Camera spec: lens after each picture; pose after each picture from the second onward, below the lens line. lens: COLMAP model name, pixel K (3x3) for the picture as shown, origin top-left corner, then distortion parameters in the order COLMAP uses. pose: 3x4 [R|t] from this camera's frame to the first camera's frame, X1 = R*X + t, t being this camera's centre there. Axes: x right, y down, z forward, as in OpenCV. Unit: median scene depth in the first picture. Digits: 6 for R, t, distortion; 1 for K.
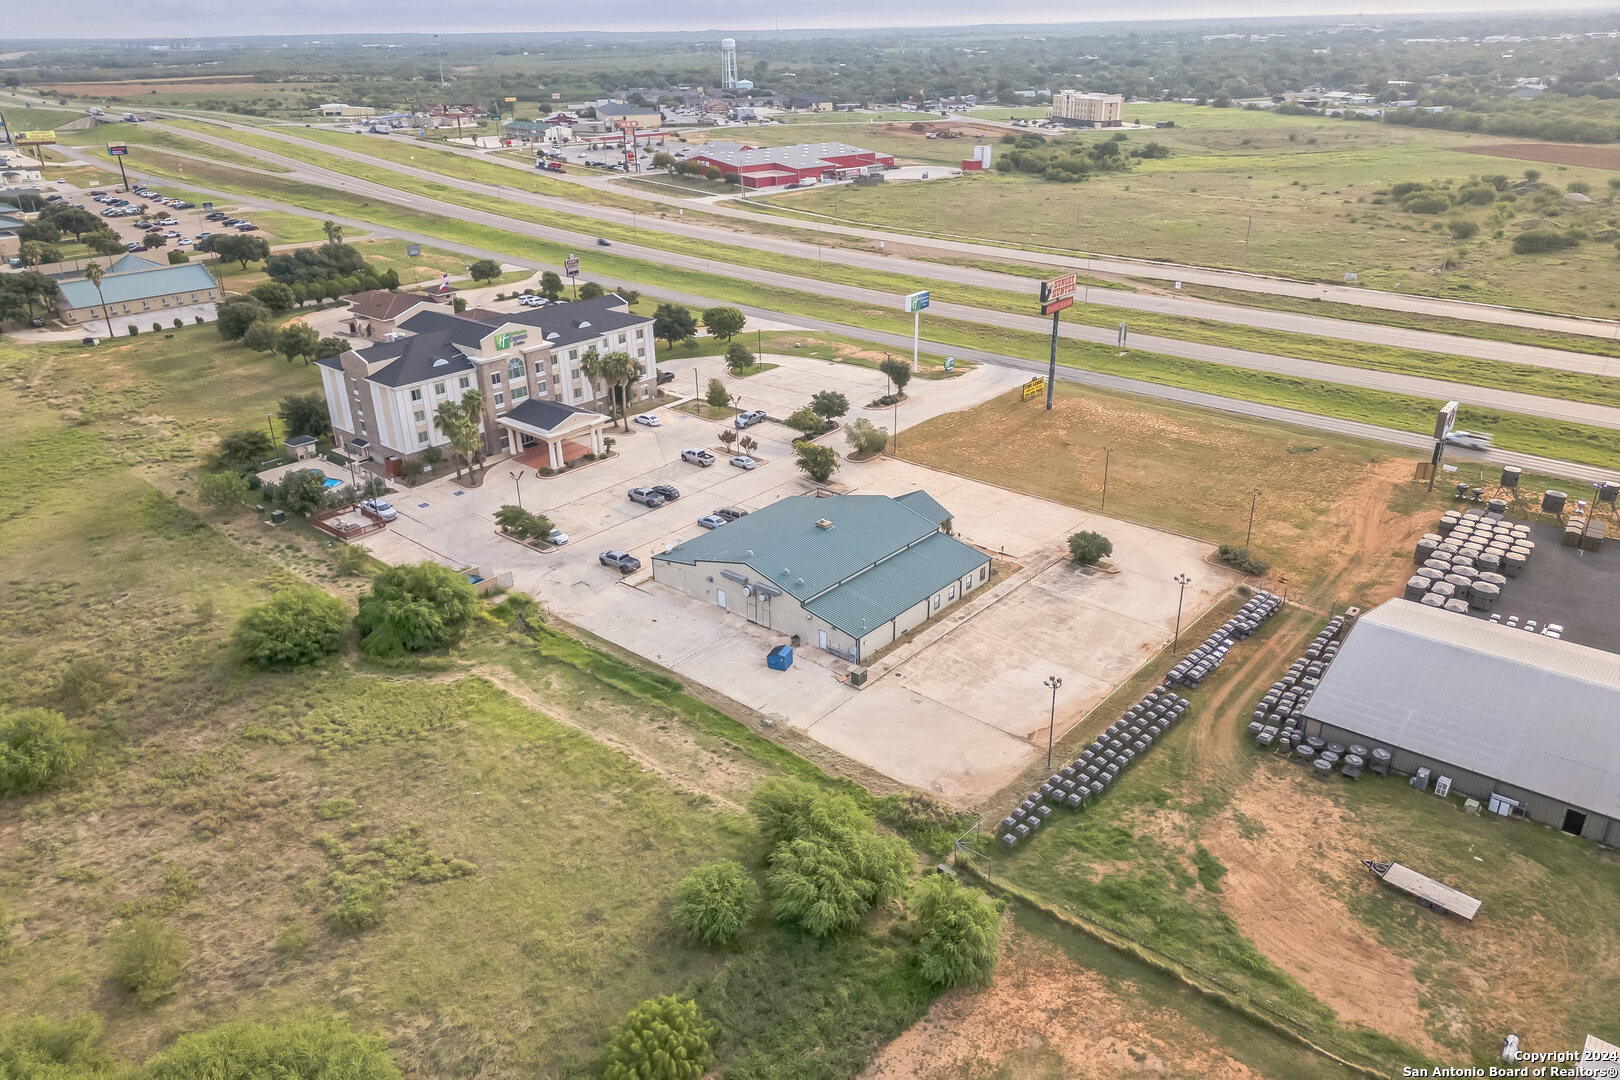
lens RADIAL K [[1135.9, 0, 807.6], [0, 1135.9, 537.8], [0, 0, 1]] dist [0.073892, -0.074181]
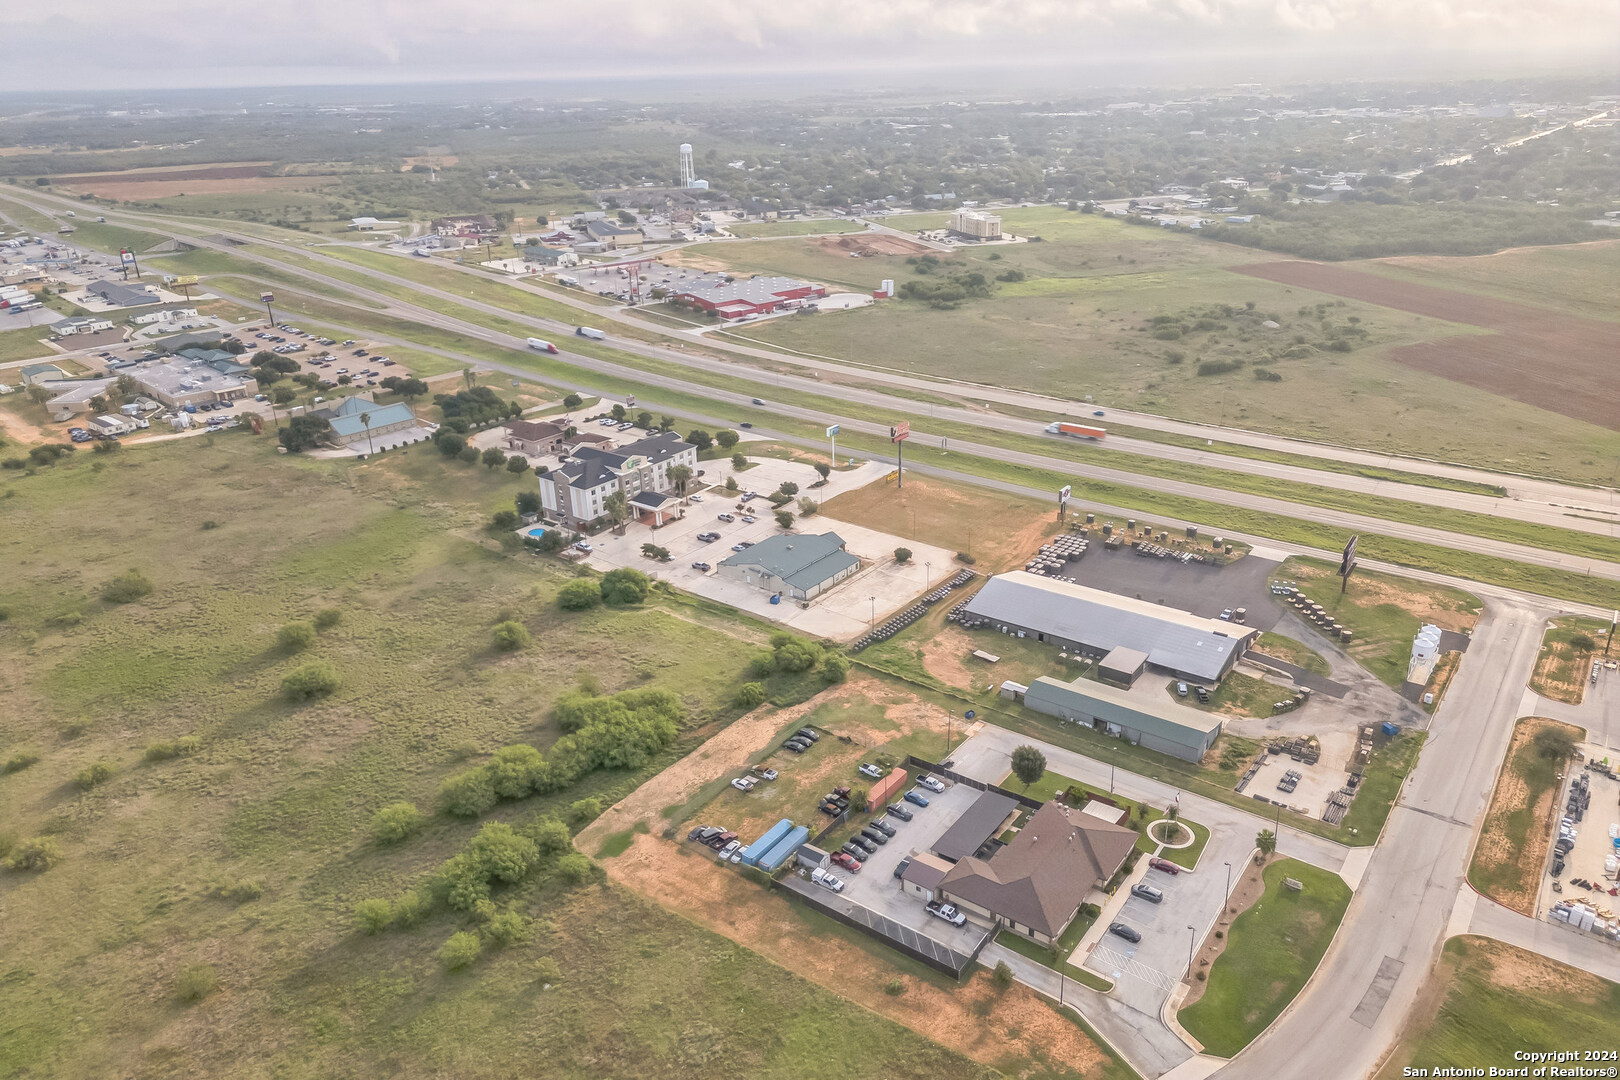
lens RADIAL K [[1135.9, 0, 807.6], [0, 1135.9, 537.8], [0, 0, 1]] dist [0.073892, -0.074181]
pose [[0.998706, -0.027641, 0.042700, -0.037997], [0.028850, 0.999192, -0.027973, 0.027403], [-0.041892, 0.029169, 0.998696, -1.059247]]
